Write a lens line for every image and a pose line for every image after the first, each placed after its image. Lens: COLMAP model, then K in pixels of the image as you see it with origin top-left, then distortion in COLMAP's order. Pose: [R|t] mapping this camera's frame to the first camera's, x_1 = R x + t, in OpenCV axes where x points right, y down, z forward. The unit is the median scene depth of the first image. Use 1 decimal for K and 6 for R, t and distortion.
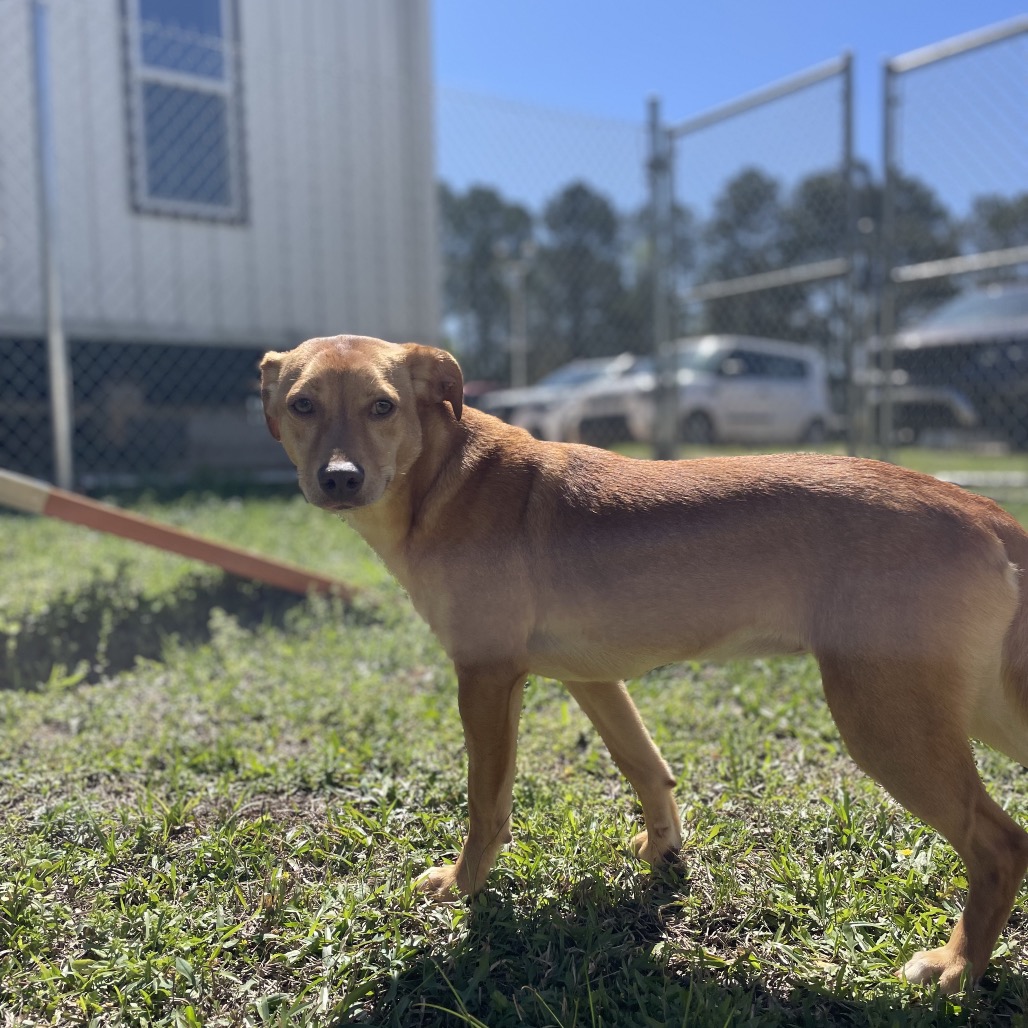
lens RADIAL K [[999.0, 0, 515.4], [0, 999.0, 549.0], [0, 0, 1]] dist [0.012534, -0.066738]
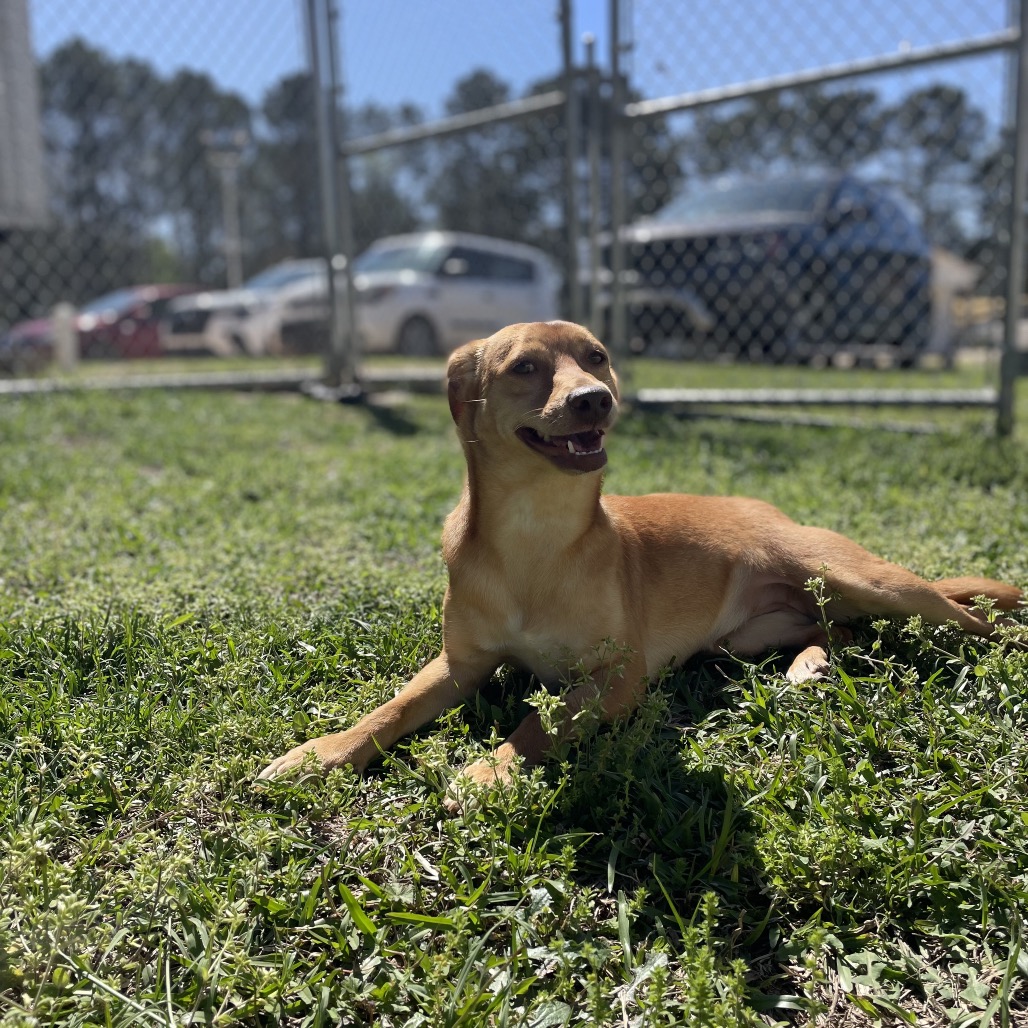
lens RADIAL K [[999.0, 0, 515.4], [0, 999.0, 549.0], [0, 0, 1]] dist [0.012534, -0.066738]
pose [[0.968057, -0.050815, 0.245528, 0.035222], [0.029801, 0.995625, 0.088559, -0.007271], [-0.248954, -0.078413, 0.965336, 0.095356]]
